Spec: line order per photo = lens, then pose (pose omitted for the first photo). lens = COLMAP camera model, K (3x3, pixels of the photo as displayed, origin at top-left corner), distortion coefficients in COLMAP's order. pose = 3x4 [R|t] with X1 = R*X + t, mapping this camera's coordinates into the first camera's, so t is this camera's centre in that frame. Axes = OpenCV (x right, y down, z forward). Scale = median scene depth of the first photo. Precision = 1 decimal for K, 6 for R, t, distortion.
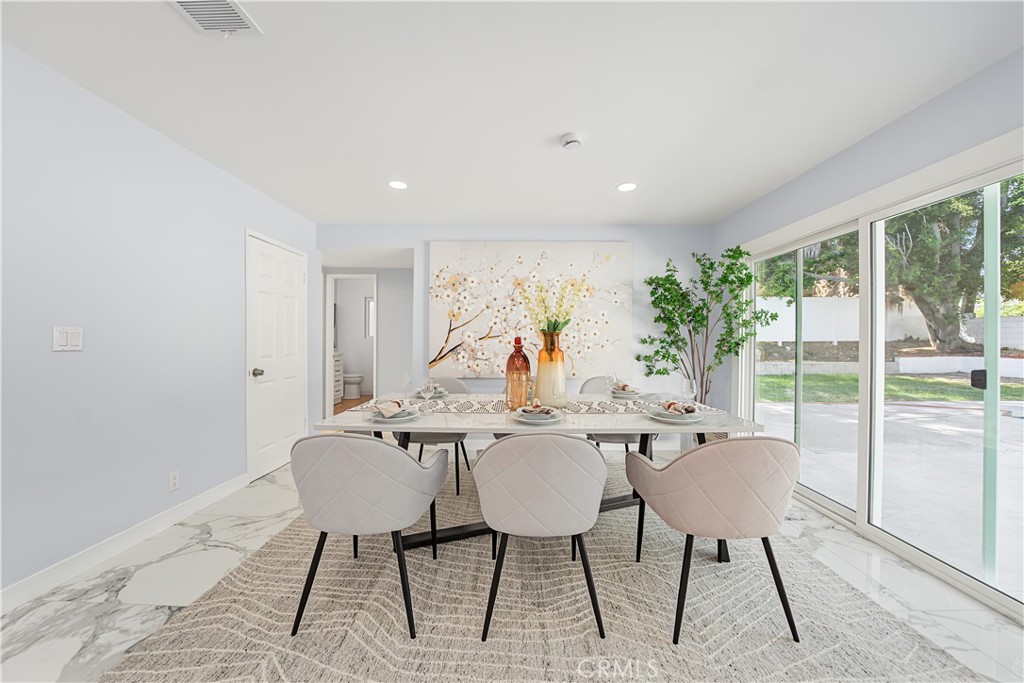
lens RADIAL K [[355.2, 0, 515.3], [0, 355.2, 341.6], [0, 0, 1]] dist [-0.011854, 0.002672]
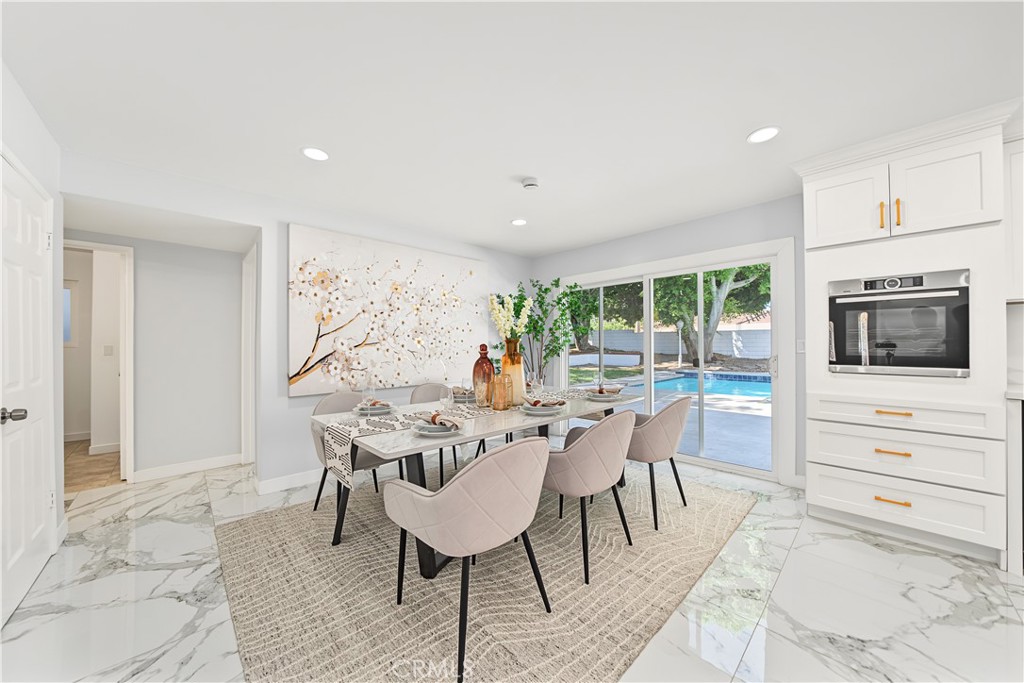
lens RADIAL K [[355.2, 0, 514.3], [0, 355.2, 343.0], [0, 0, 1]] dist [-0.011854, 0.002672]
pose [[0.729020, -0.003766, 0.684482, -0.414404], [0.012581, 0.999890, -0.007898, -0.004284], [-0.684377, 0.014369, 0.728987, 0.088299]]
